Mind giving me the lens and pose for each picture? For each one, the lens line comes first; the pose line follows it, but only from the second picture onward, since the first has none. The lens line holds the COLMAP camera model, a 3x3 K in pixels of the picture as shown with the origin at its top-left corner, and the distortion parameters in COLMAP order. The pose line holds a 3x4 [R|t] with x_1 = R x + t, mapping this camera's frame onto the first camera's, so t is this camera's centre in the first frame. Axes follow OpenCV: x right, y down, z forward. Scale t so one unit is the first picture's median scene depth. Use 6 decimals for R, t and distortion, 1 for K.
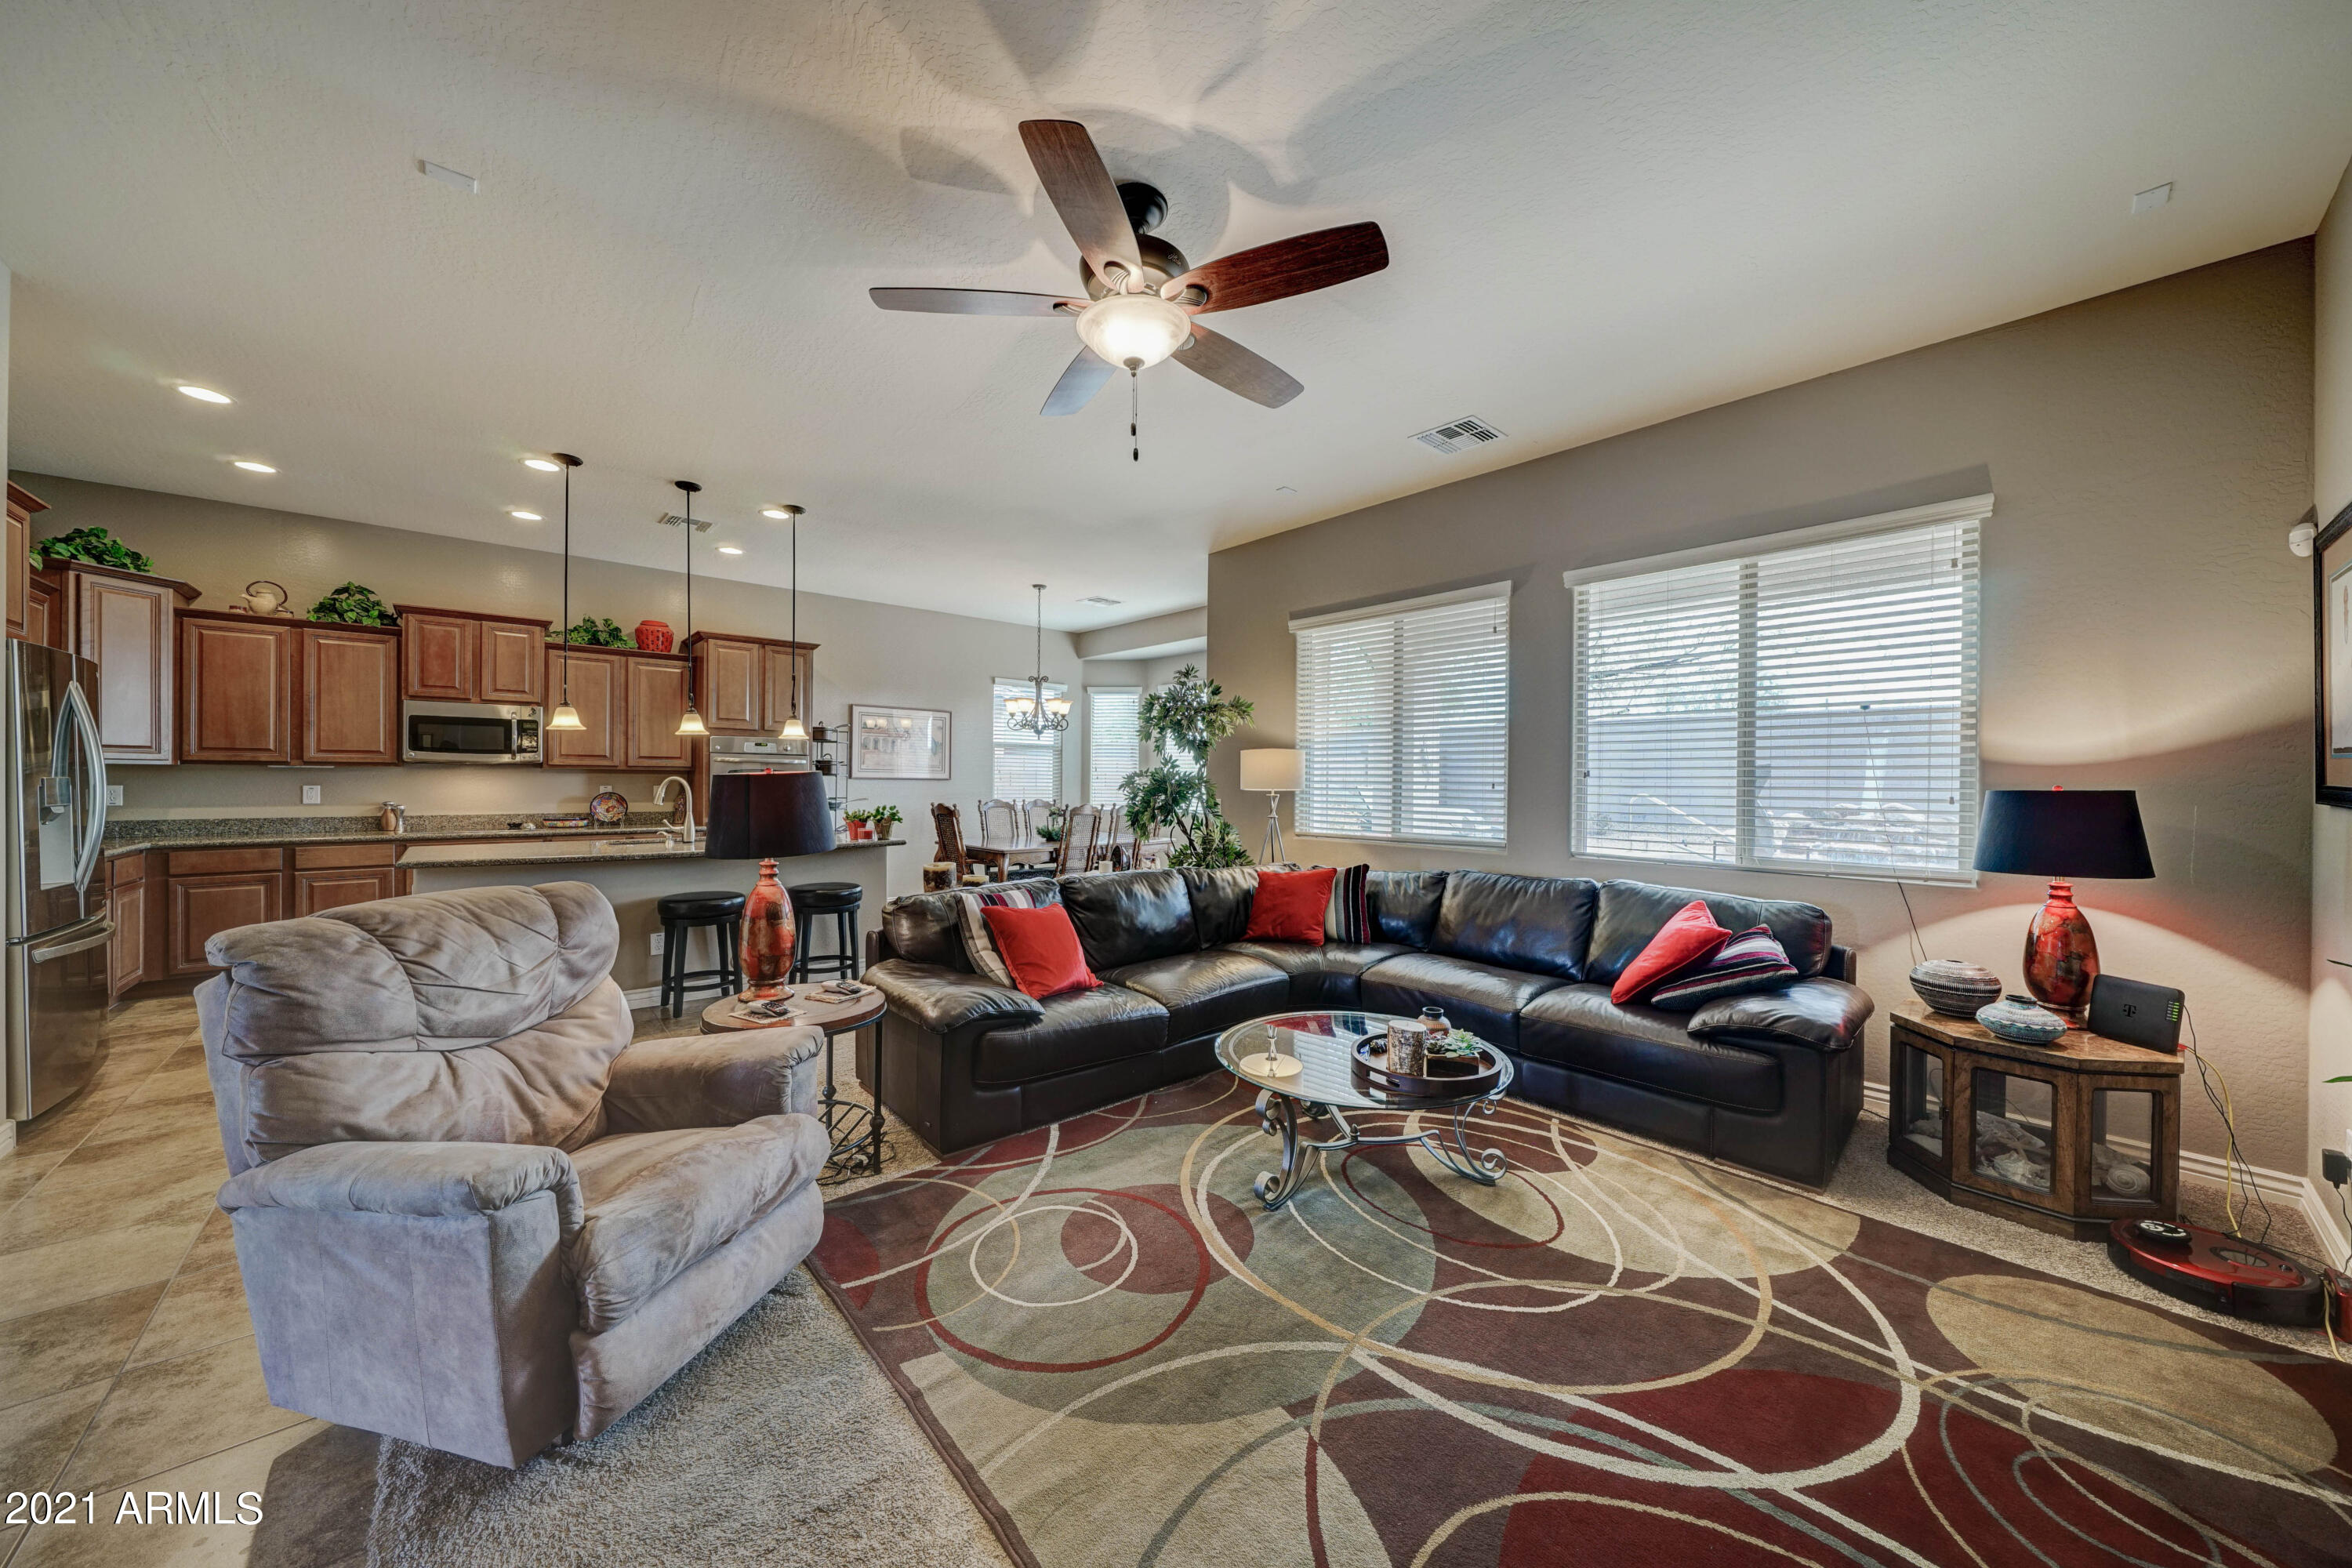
lens RADIAL K [[796.6, 0, 1165.6], [0, 796.6, 781.3], [0, 0, 1]] dist [-0.001705, 0.000058]
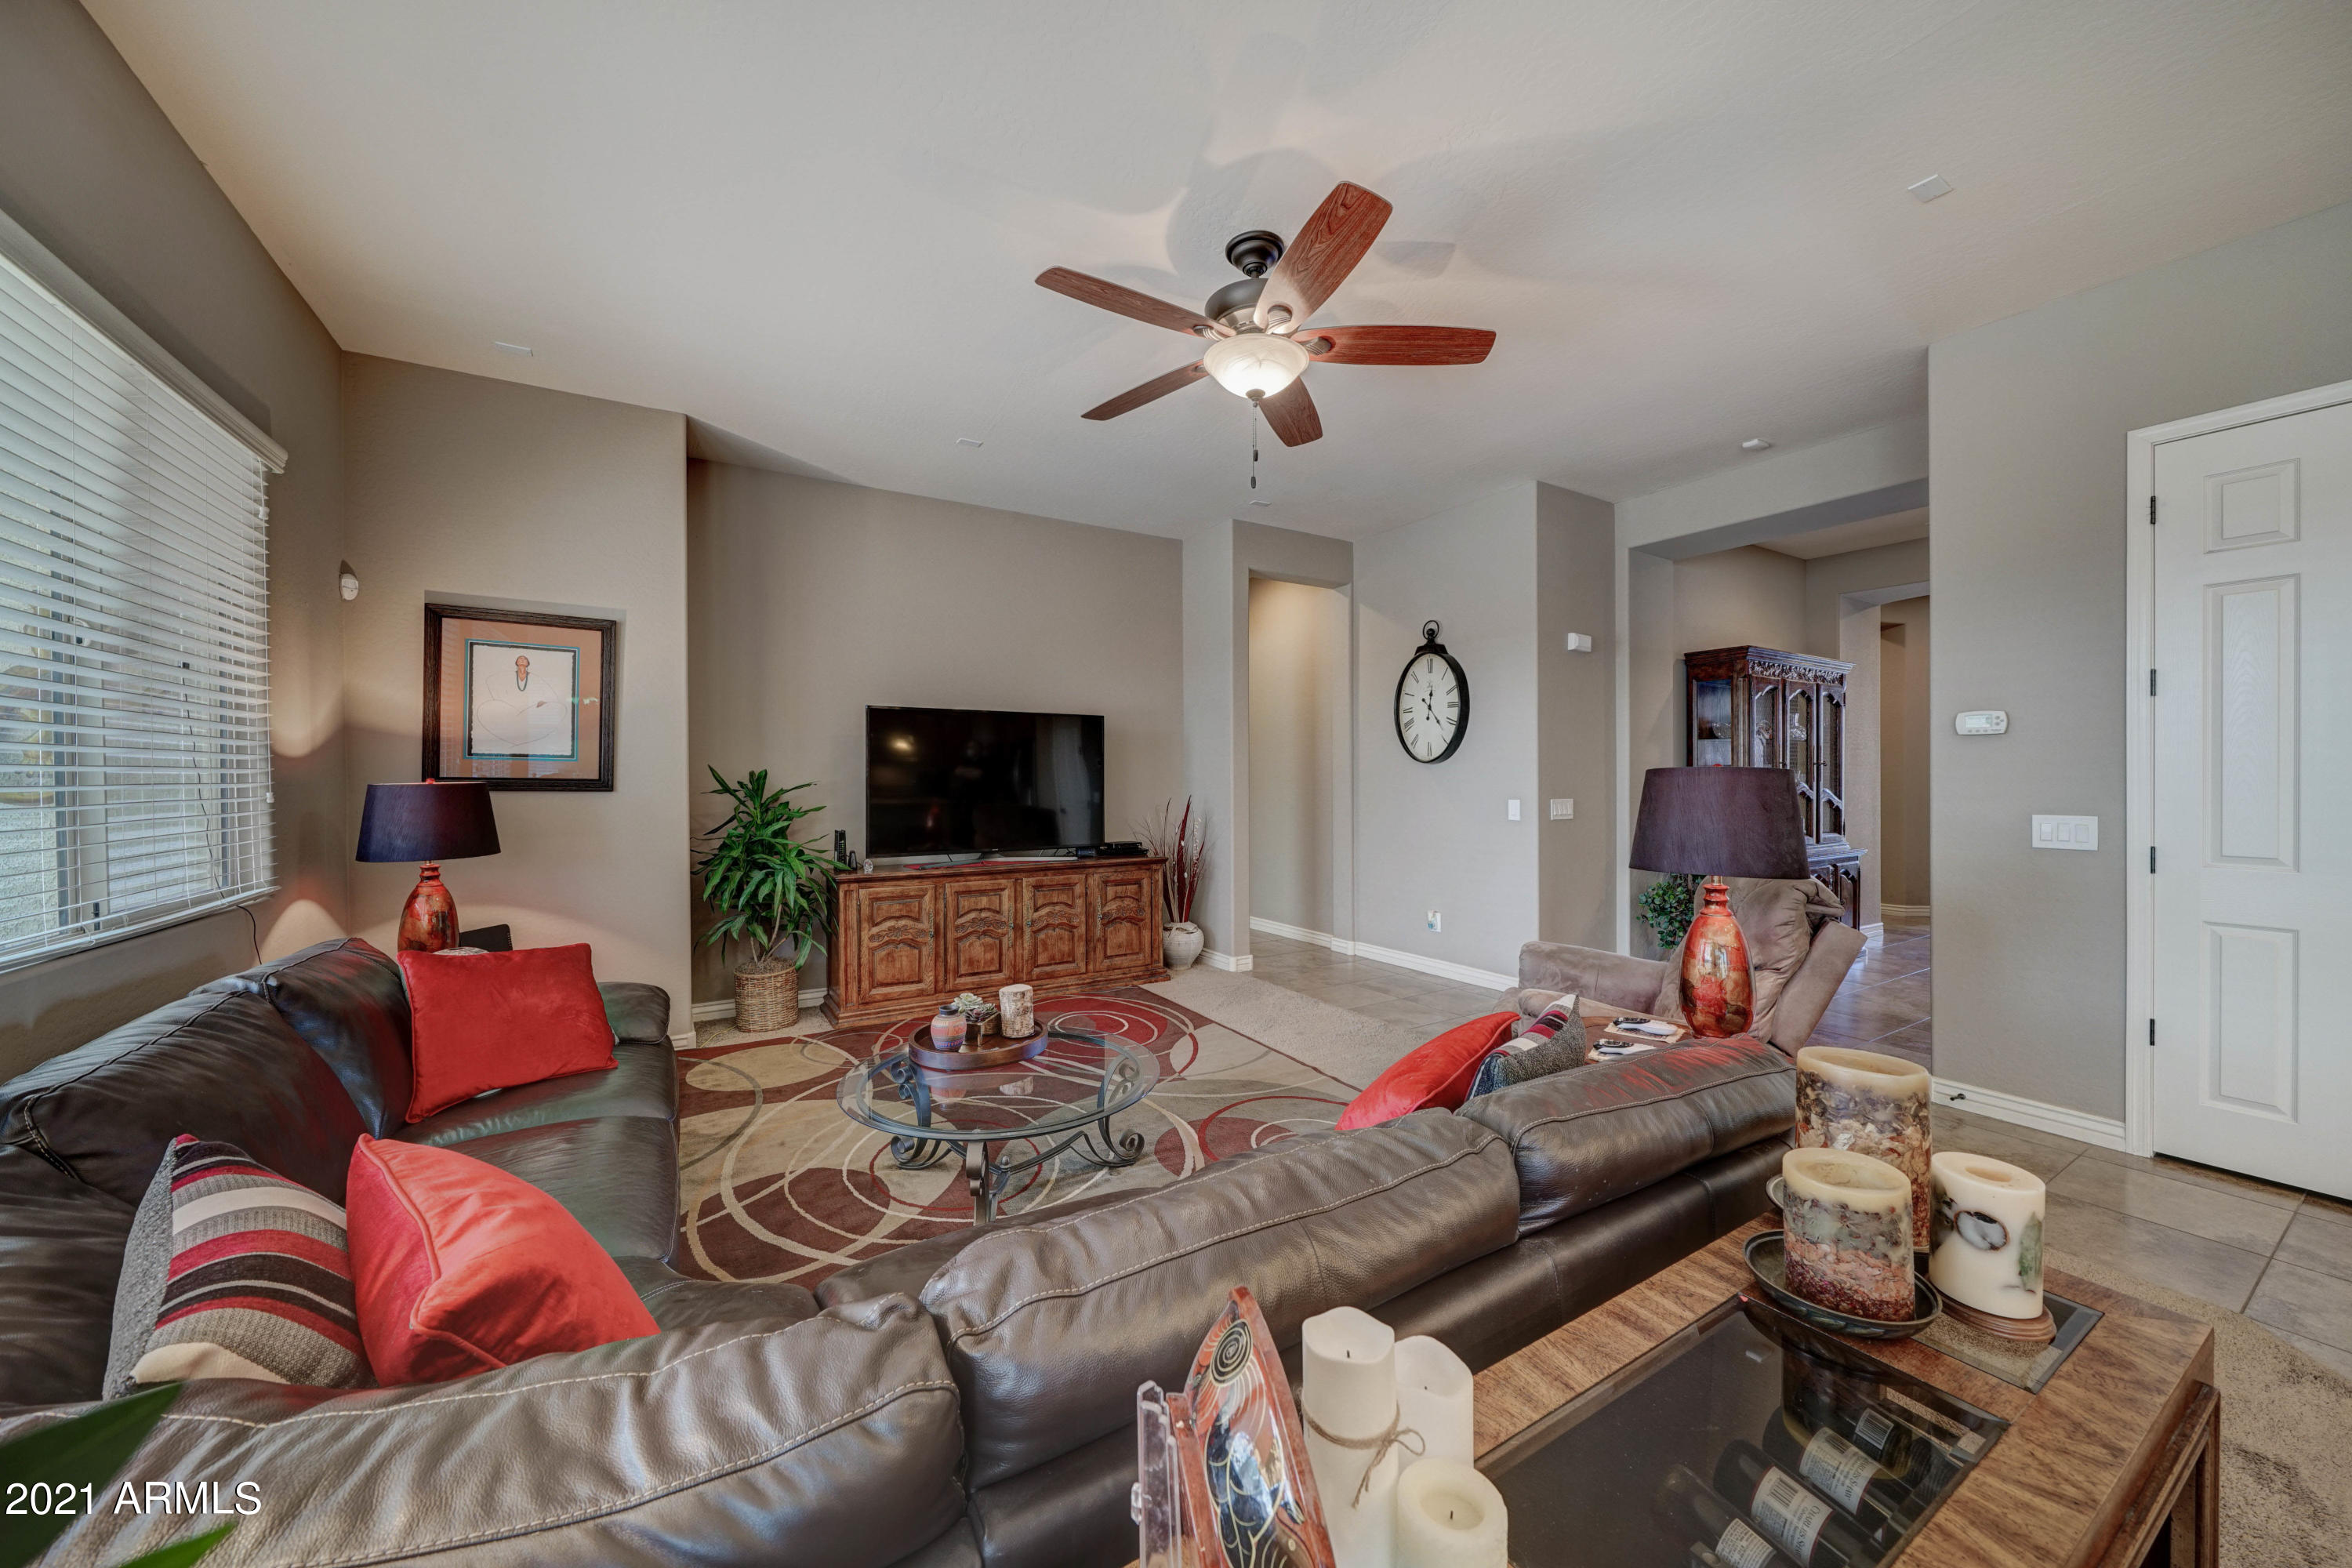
lens RADIAL K [[829.3, 0, 1167.3], [0, 829.3, 783.0], [0, 0, 1]] dist [-0.006658, -0.000033]
pose [[-0.983518, -0.005854, 0.180717, -0.058675], [-0.004274, 0.999949, 0.009135, -0.002133], [-0.180761, 0.008212, -0.983493, 0.983130]]
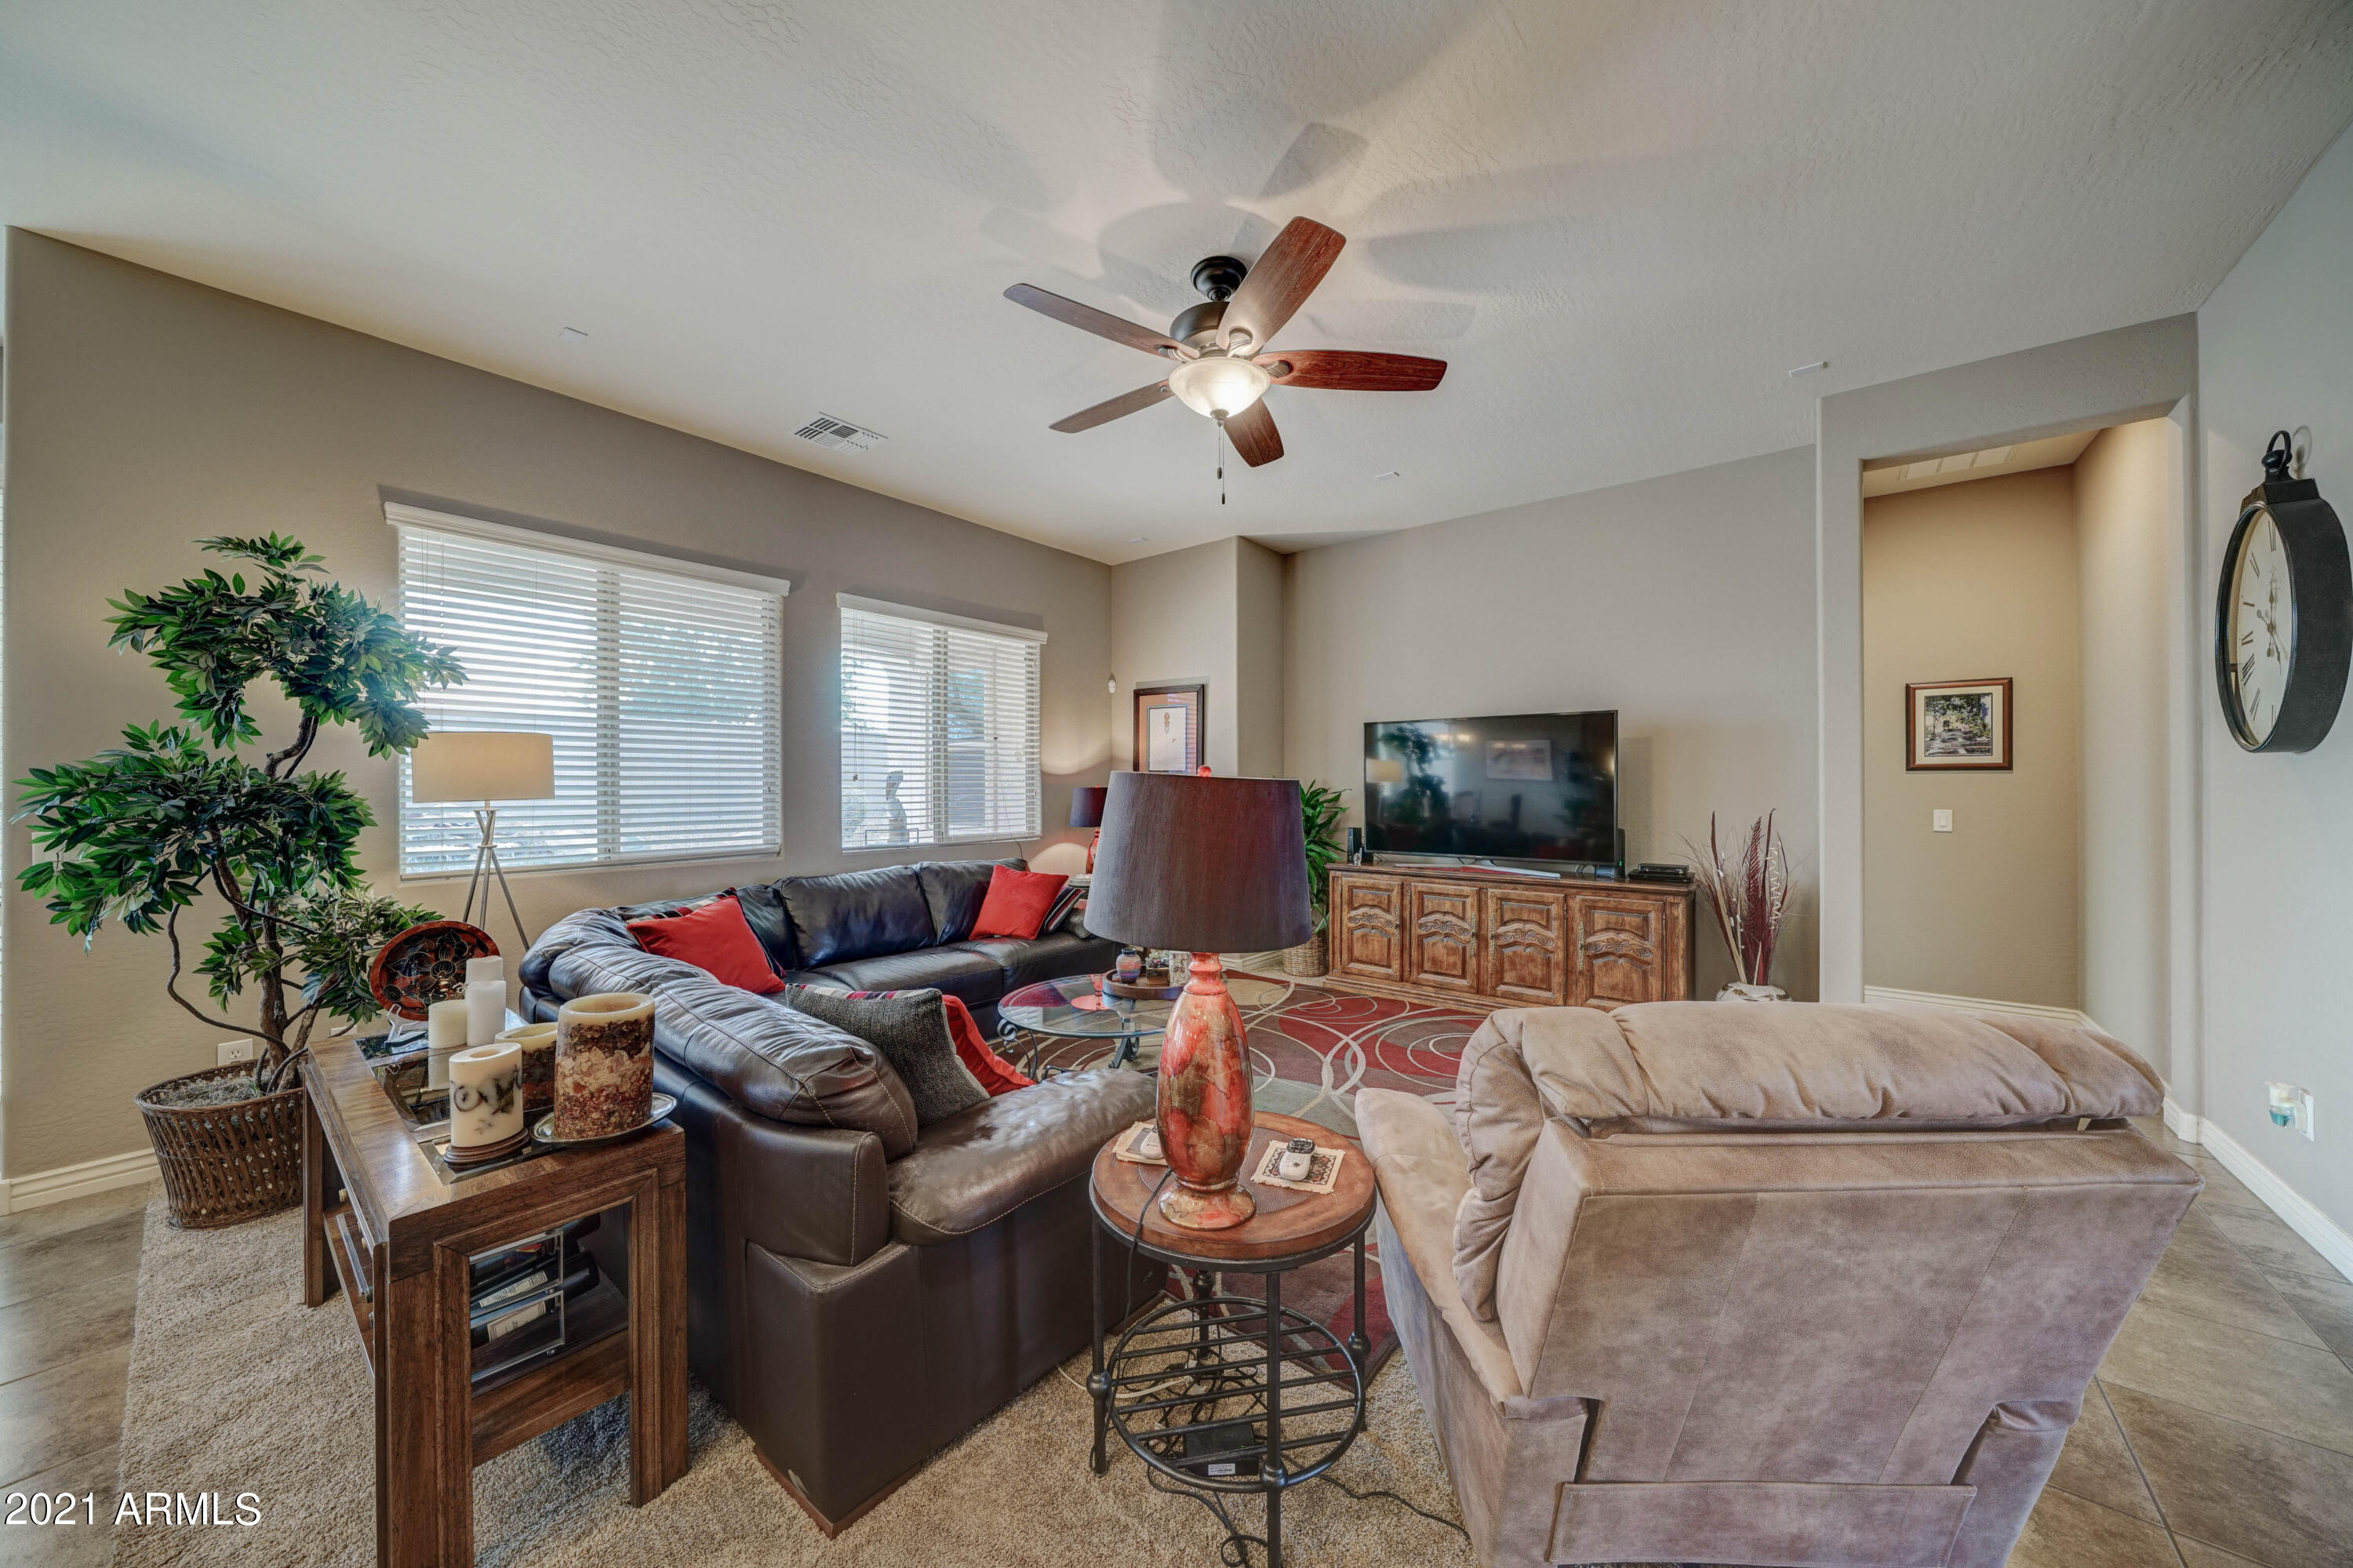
lens RADIAL K [[799.5, 0, 1190.5], [0, 799.5, 783.0], [0, 0, 1]] dist [-0.001683, 0.000020]
pose [[-0.180834, -0.004519, 0.983503, -0.525658], [0.001500, 0.999987, 0.004871, -0.004732], [-0.983512, 0.002357, -0.180825, 0.573766]]
